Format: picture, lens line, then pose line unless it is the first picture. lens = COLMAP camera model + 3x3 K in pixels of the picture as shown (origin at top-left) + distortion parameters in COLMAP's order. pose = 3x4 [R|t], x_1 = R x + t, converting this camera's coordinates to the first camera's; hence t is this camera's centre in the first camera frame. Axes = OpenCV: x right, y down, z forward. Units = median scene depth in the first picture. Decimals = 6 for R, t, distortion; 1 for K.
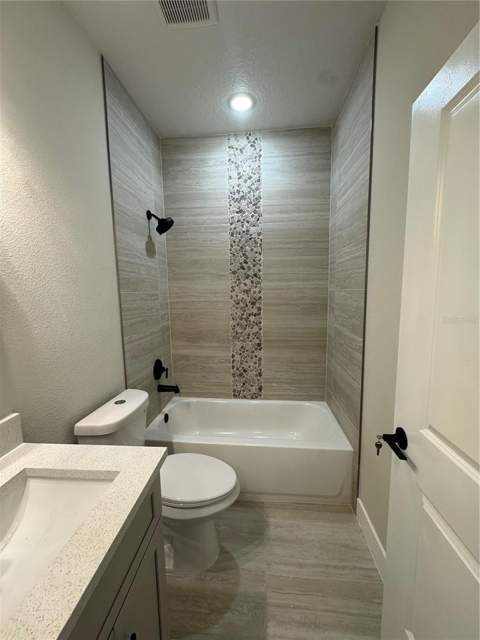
lens RADIAL K [[254.2, 0, 238.7], [0, 254.2, 320.6], [0, 0, 1]] dist [-0.005357, 0.000999]
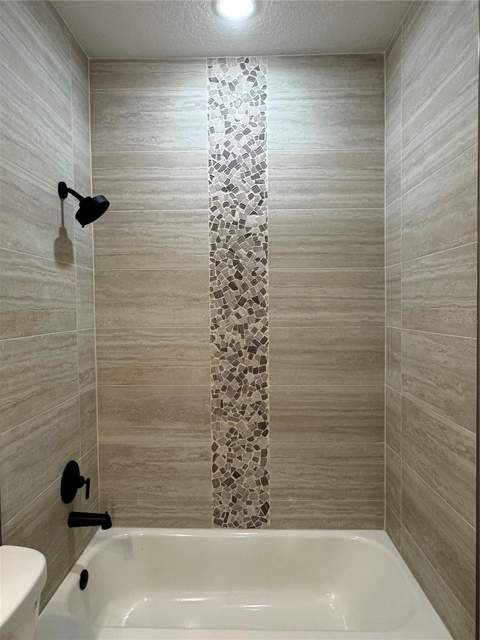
lens RADIAL K [[402.4, 0, 237.6], [0, 402.4, 317.5], [0, 0, 1]] dist [-0.006164, 0.002459]
pose [[0.997464, 0.004637, 0.071028, -0.038916], [0.001723, 0.996011, -0.089215, -0.064352], [-0.071158, 0.089111, 0.993477, 0.137945]]
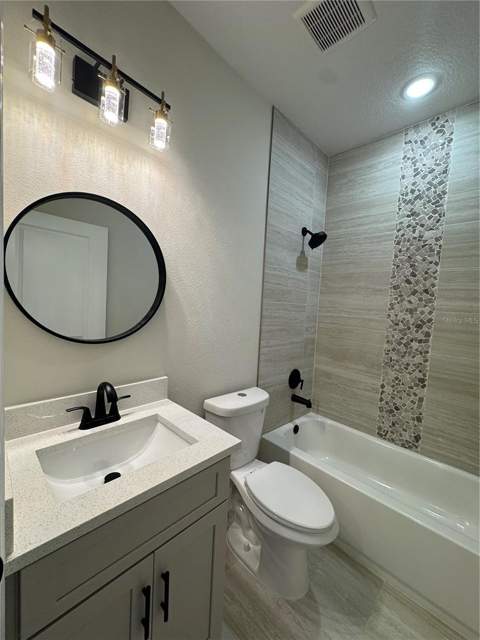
lens RADIAL K [[254.2, 0, 240.8], [0, 254.2, 321.2], [0, 0, 1]] dist [-0.005357, 0.000999]
pose [[0.767262, 0.102808, -0.633040, 0.138626], [-0.141952, 0.989809, -0.011301, 0.003556], [0.625427, 0.098532, 0.774037, 0.045815]]
